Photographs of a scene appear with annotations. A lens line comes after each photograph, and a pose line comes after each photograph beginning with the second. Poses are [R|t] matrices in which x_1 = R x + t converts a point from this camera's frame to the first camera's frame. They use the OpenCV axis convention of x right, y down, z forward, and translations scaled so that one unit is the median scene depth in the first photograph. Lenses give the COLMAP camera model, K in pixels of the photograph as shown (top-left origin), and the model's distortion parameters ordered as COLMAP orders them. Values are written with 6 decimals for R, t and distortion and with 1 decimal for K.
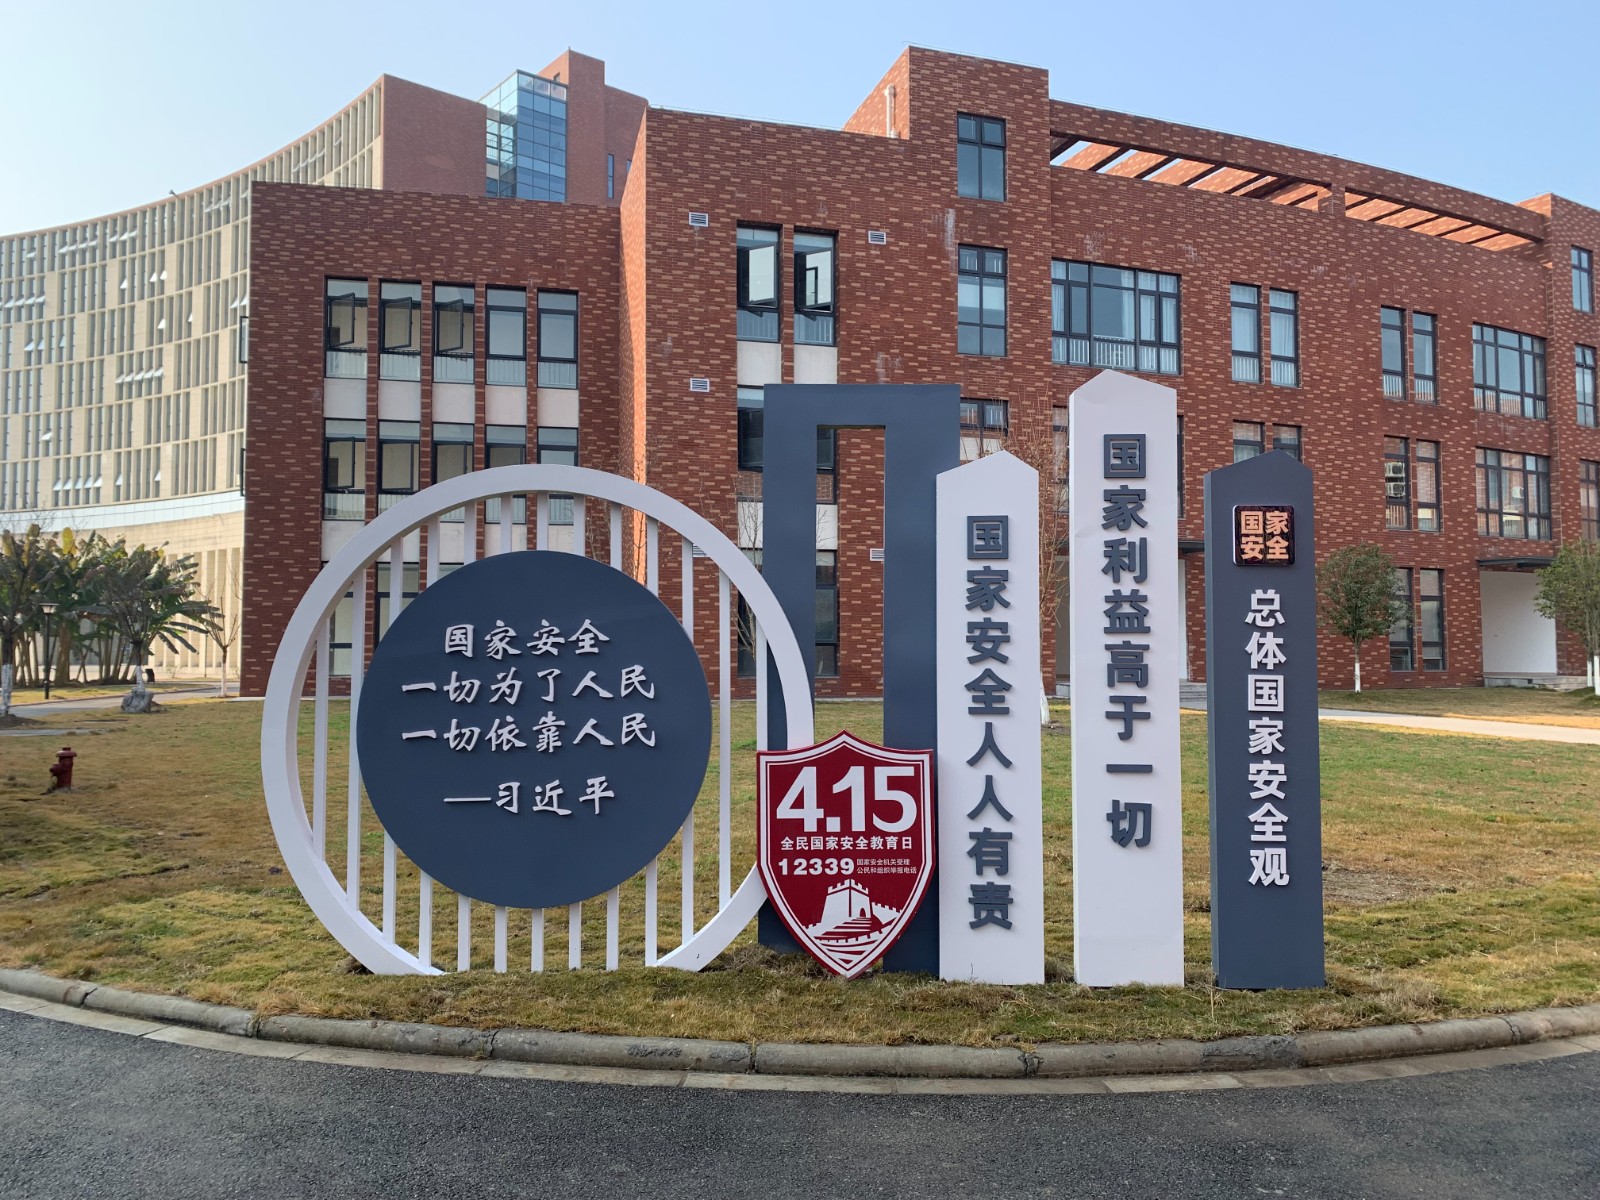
lens RADIAL K [[1214.4, 0, 800.0], [0, 1214.4, 600.0], [0, 0, 1]] dist [0.066125, -0.092049]
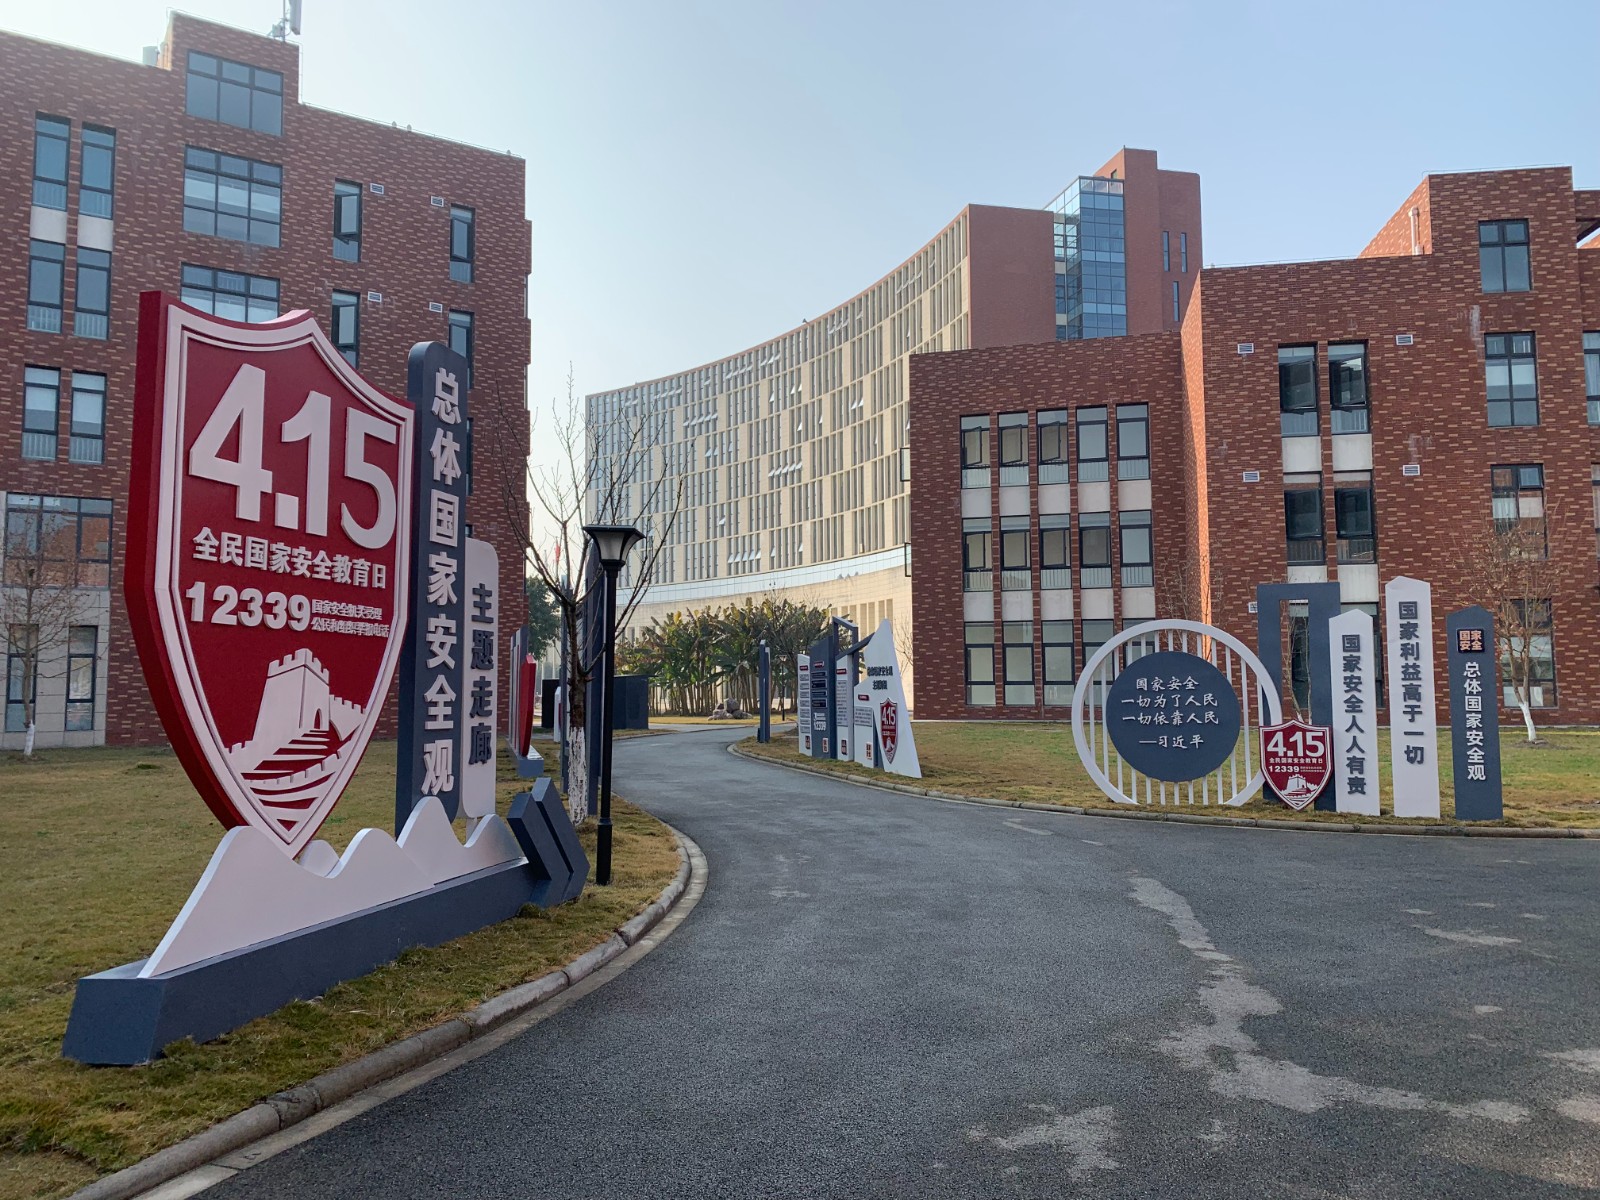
lens RADIAL K [[1200.0, 0, 804.7], [0, 1200.0, 593.4], [0, 0, 1]] dist [0.029177, -0.038197]
pose [[0.898697, -0.040578, -0.436689, 0.040417], [0.025049, 0.998834, -0.041264, -0.013921], [0.437854, 0.026146, 0.898666, -0.311770]]
